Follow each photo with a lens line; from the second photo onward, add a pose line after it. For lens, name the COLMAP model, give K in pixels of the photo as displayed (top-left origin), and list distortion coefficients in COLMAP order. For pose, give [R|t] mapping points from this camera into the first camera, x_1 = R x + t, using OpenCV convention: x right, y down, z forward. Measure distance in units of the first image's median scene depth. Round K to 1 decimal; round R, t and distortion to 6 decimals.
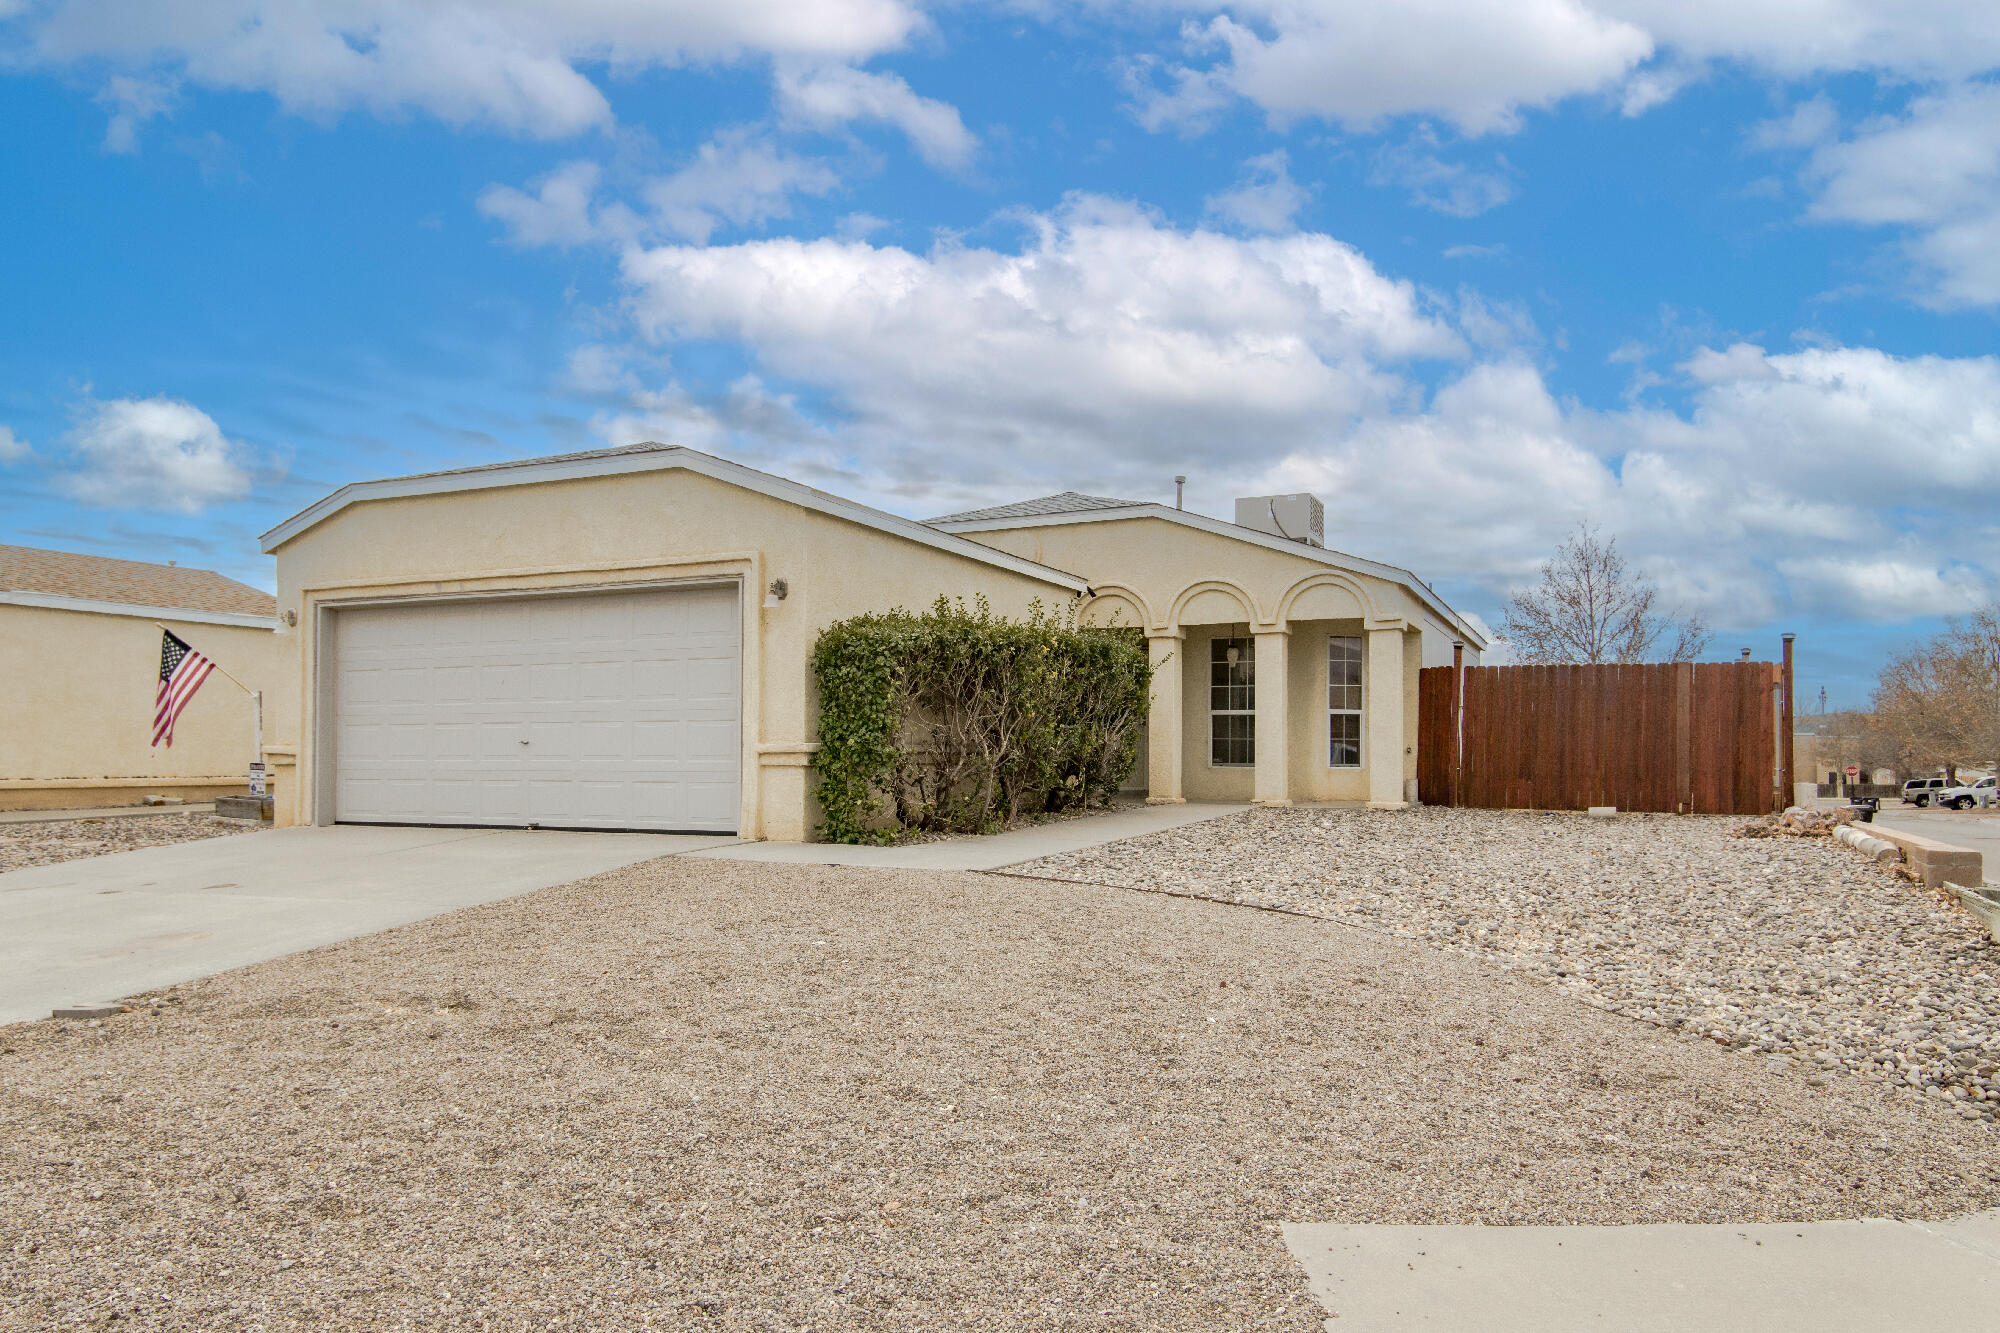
lens RADIAL K [[1371.2, 0, 997.1], [0, 1371.2, 764.4], [0, 0, 1]] dist [0.001125, 0.001896]
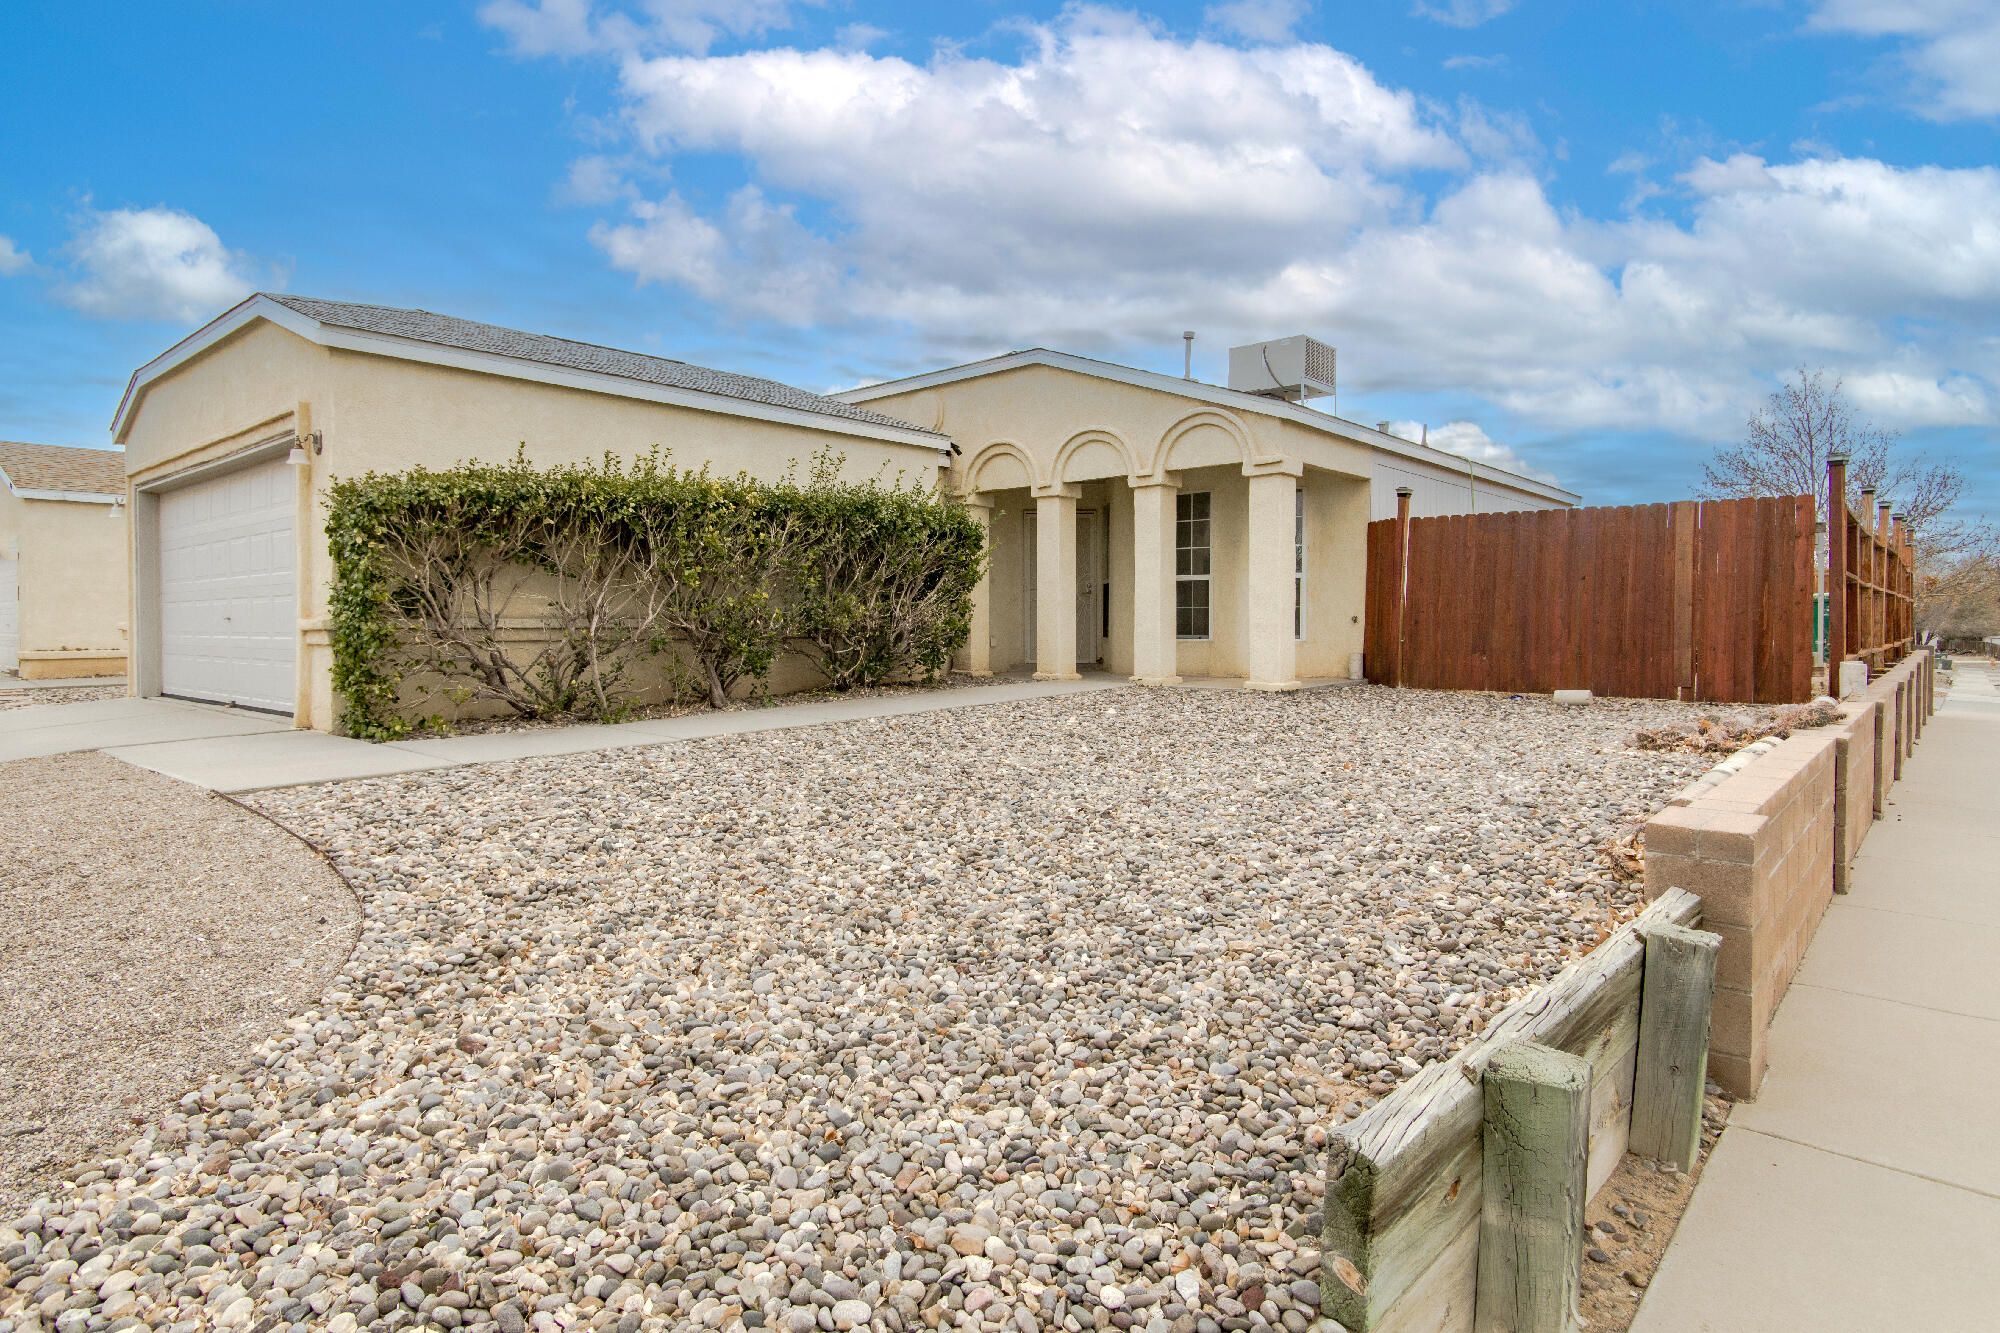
lens RADIAL K [[1094.8, 0, 1000.0], [0, 1094.8, 666.5], [0, 0, 1]] dist [0.016545, -0.000257]
pose [[0.957063, 0.007232, -0.289789, 0.334022], [0.003101, 0.999376, 0.035184, -0.006252], [0.289863, -0.034572, 0.956444, 0.323799]]
